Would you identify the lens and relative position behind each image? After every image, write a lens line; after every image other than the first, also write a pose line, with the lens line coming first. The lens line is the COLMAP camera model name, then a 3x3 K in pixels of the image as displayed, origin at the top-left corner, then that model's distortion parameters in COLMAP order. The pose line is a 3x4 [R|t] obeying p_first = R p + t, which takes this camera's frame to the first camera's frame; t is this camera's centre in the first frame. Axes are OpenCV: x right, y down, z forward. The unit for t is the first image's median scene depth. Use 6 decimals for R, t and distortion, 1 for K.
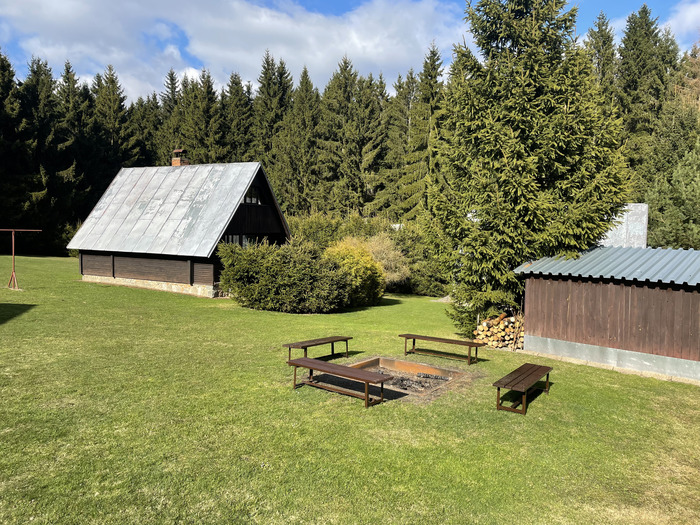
lens RADIAL K [[524.3, 0, 346.3], [0, 524.3, 265.6], [0, 0, 1]] dist [0.087669, -0.114656]
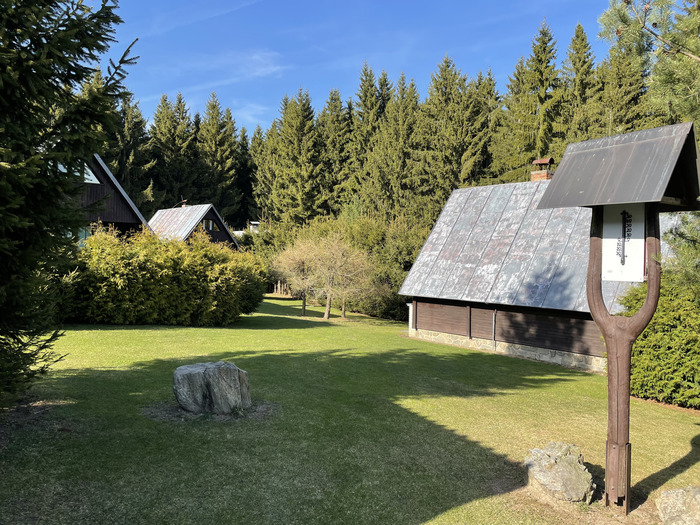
lens RADIAL K [[524.3, 0, 342.9], [0, 524.3, 261.2], [0, 0, 1]] dist [0.087669, -0.114656]
pose [[0.940533, 0.006337, -0.339642, 0.153328], [-0.030750, 0.997309, -0.066546, 0.011474], [0.338306, 0.073033, 0.938198, 0.156559]]
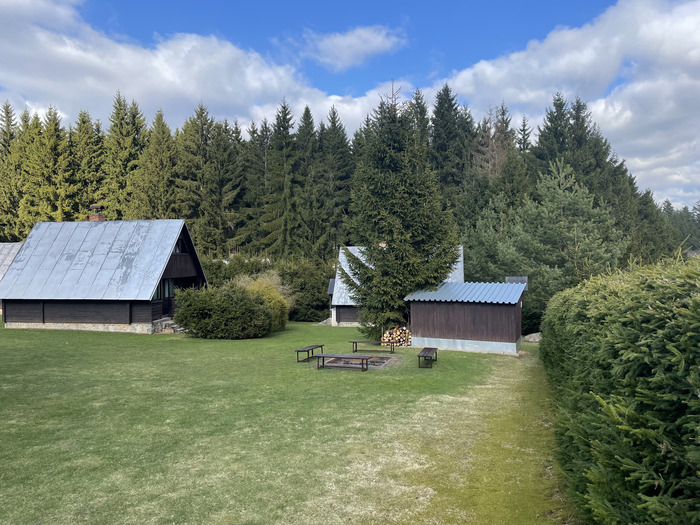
lens RADIAL K [[524.3, 0, 352.1], [0, 524.3, 253.6], [0, 0, 1]] dist [0.087669, -0.114656]
pose [[0.949459, -0.026939, 0.312732, -0.061615], [0.050374, 0.996474, -0.067099, -0.005516], [-0.309822, 0.079461, 0.947468, -0.094999]]
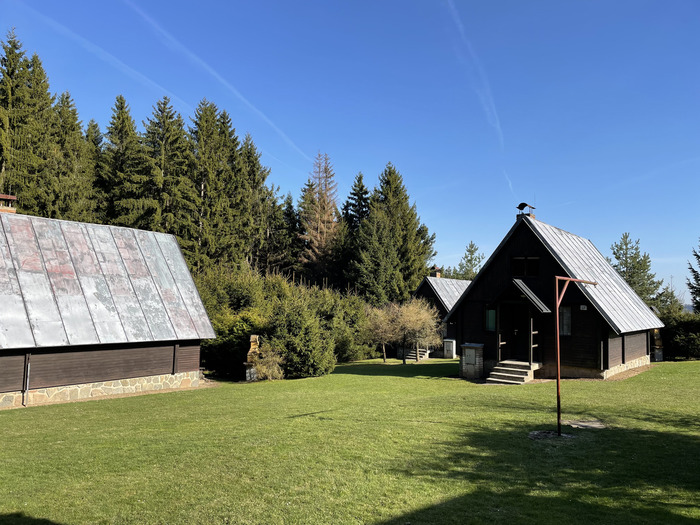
lens RADIAL K [[524.3, 0, 351.8], [0, 524.3, 269.6], [0, 0, 1]] dist [0.087669, -0.114656]
pose [[0.151205, 0.041786, 0.987619, -0.462908], [0.049349, 0.997541, -0.049761, -0.036739], [-0.987270, 0.056262, 0.148771, 0.452440]]
